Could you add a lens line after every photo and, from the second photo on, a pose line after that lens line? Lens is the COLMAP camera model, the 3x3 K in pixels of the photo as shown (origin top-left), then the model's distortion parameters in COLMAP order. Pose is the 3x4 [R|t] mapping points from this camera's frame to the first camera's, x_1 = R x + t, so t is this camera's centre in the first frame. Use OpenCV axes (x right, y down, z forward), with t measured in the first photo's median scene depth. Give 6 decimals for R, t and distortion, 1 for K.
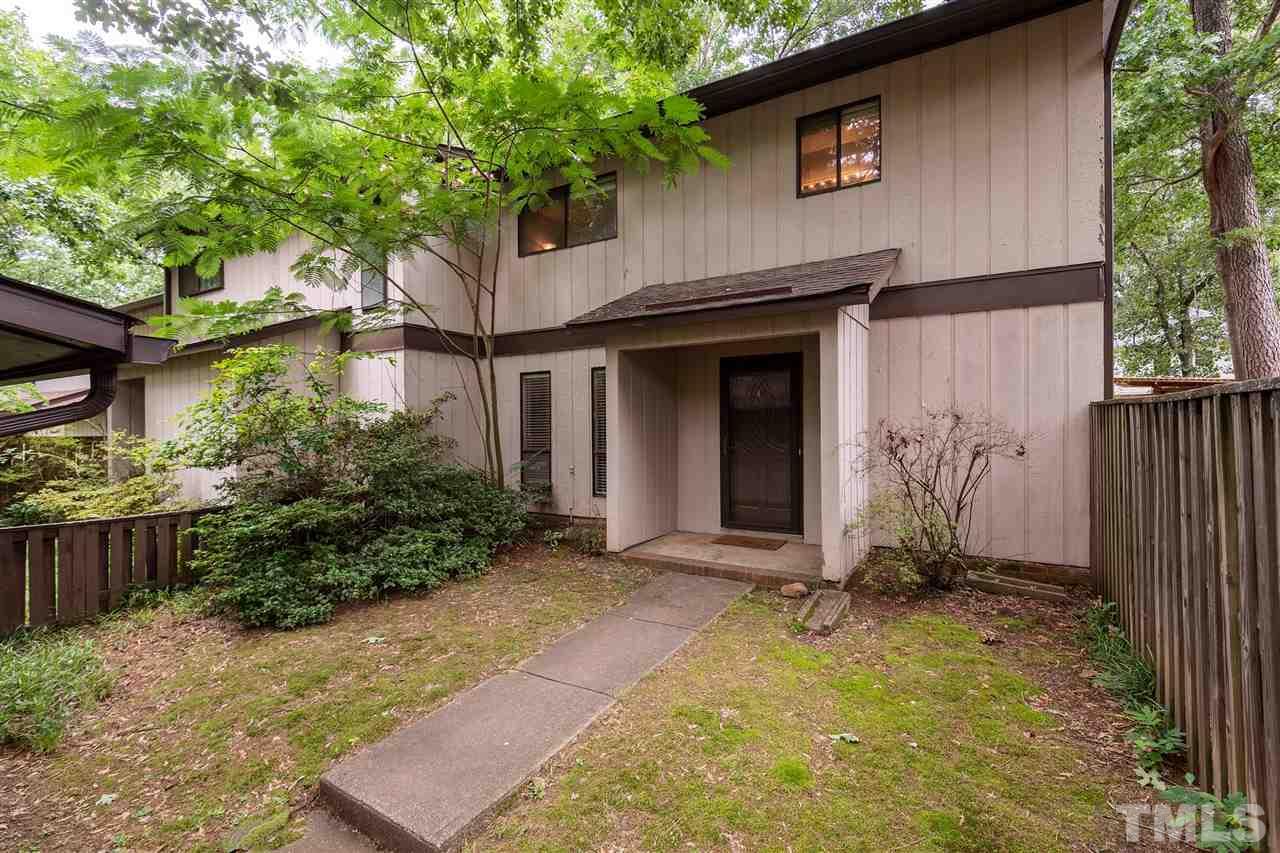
lens RADIAL K [[578.4, 0, 635.4], [0, 578.4, 423.7], [0, 0, 1]] dist [0.036506, -0.023028]
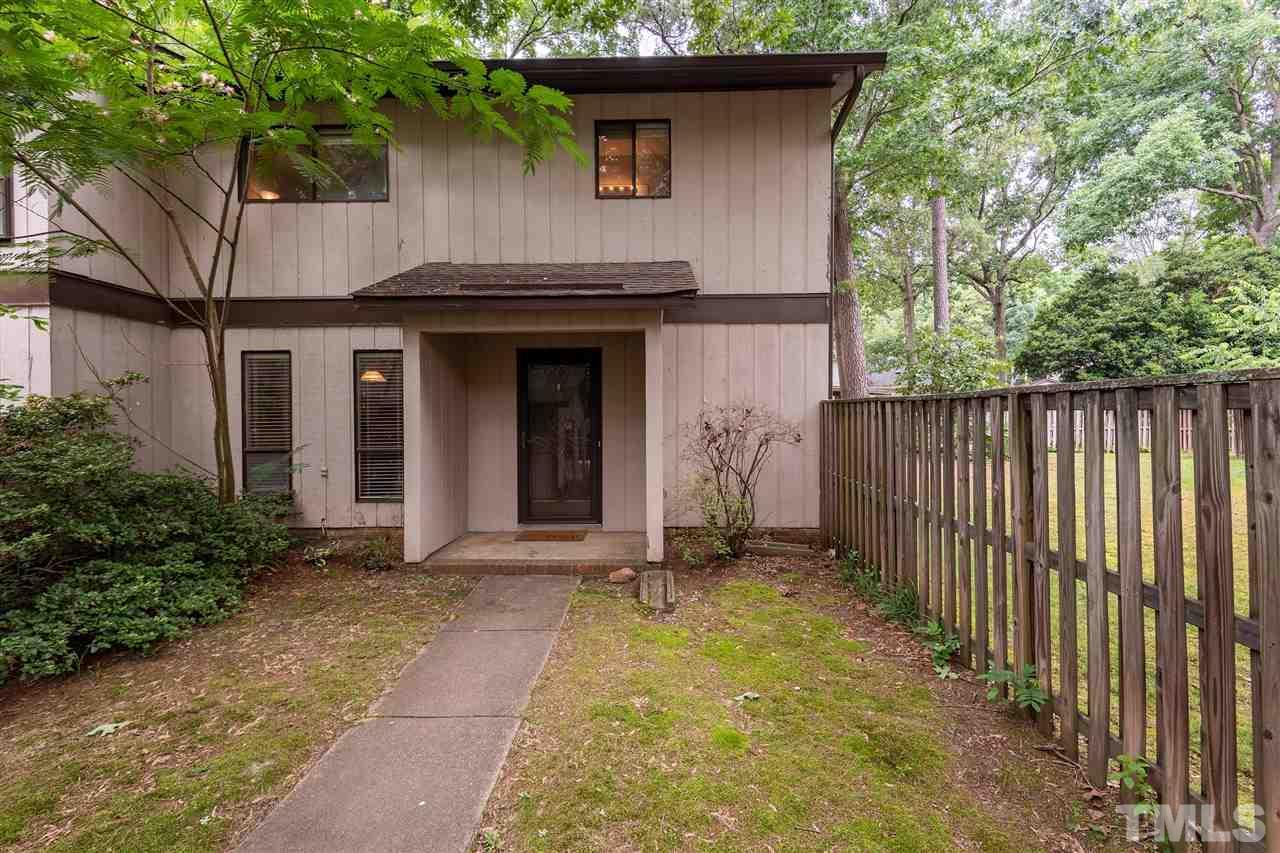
lens RADIAL K [[578.4, 0, 635.4], [0, 578.4, 423.7], [0, 0, 1]] dist [0.036506, -0.023028]
pose [[0.868157, -0.001278, 0.496287, -0.205237], [-0.001808, 0.999982, 0.005737, 0.007322], [-0.496286, -0.005878, 0.868139, 0.081629]]
